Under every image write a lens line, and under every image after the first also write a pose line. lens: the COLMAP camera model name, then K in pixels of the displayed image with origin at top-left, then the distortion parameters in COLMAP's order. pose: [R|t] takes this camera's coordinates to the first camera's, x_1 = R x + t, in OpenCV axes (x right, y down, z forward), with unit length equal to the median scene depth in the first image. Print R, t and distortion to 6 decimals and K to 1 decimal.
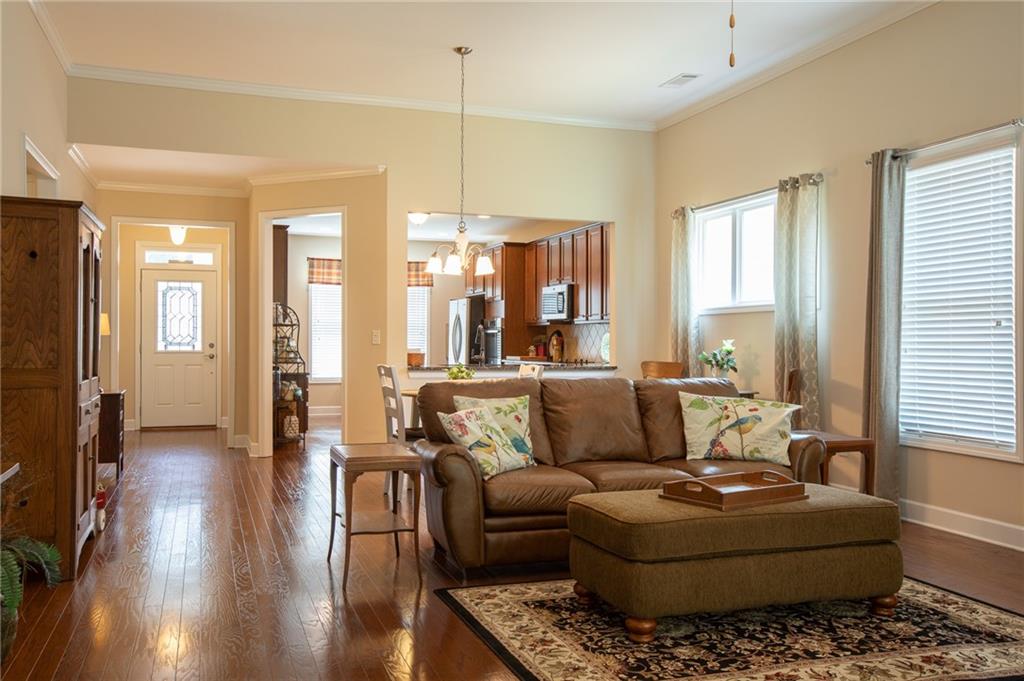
lens RADIAL K [[869.2, 0, 511.5], [0, 869.2, 337.6], [0, 0, 1]] dist [0.005652, 0.055238]
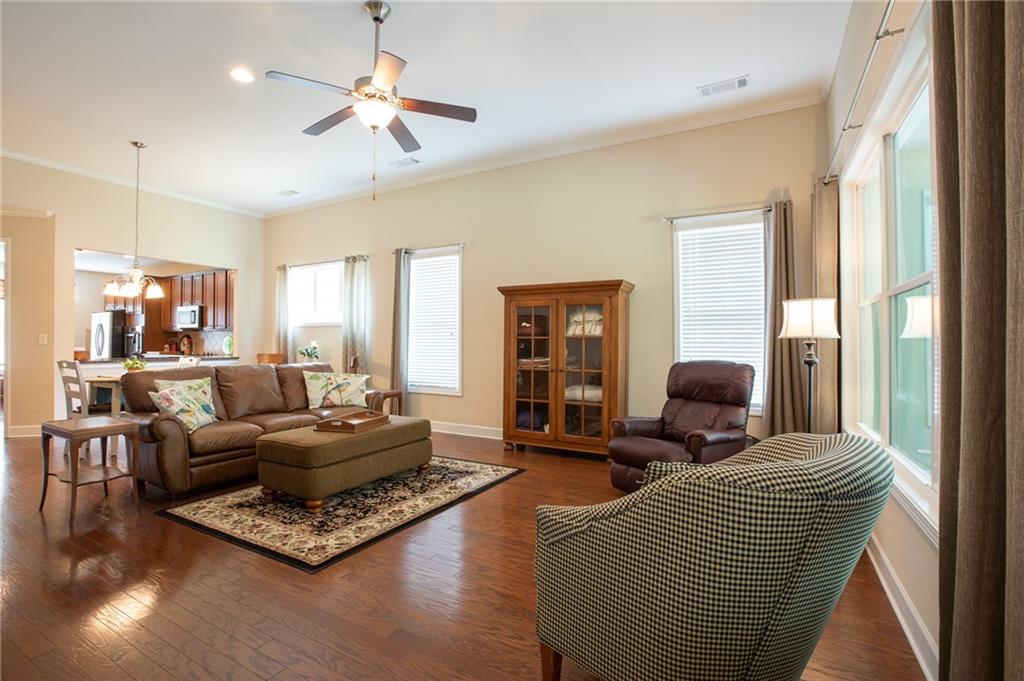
lens RADIAL K [[463.8, 0, 501.5], [0, 463.8, 339.1], [0, 0, 1]] dist [-0.033642, 0.004097]
pose [[0.760026, 0.001154, 0.649892, -0.122123], [-0.001586, 0.999999, 0.000080, -0.003467], [-0.649891, -0.001091, 0.760027, 0.029494]]
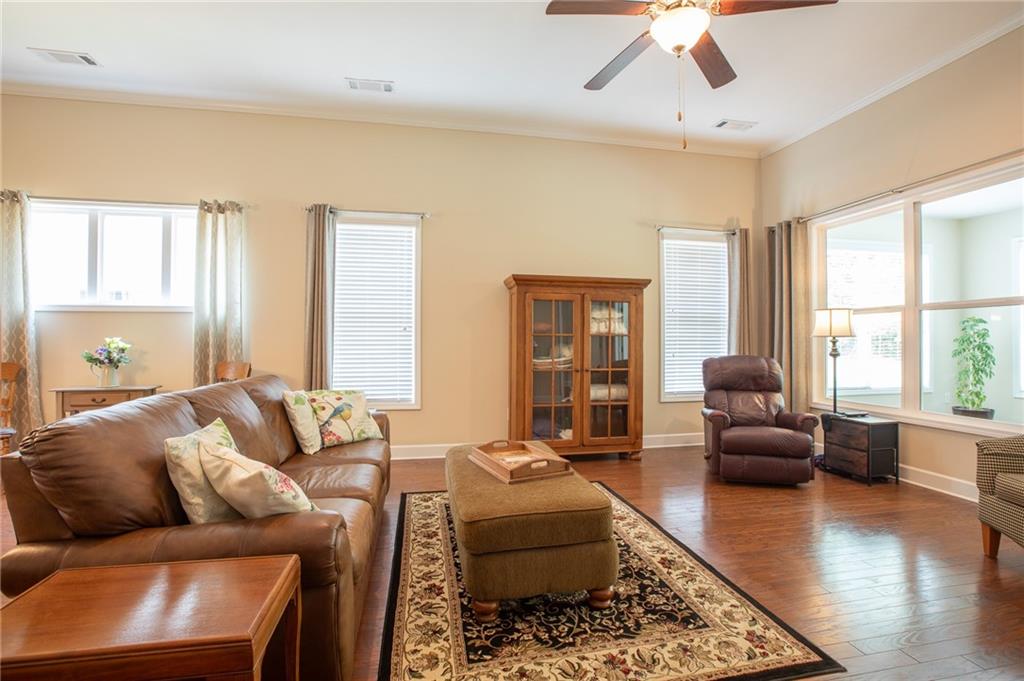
lens RADIAL K [[463.8, 0, 511.8], [0, 463.8, 340.2], [0, 0, 1]] dist [-0.033642, 0.004097]
pose [[0.144329, -0.004527, 0.989519, -0.329619], [-0.005497, 0.999970, 0.005377, -0.000371], [-0.989515, -0.006215, 0.144300, 0.737365]]
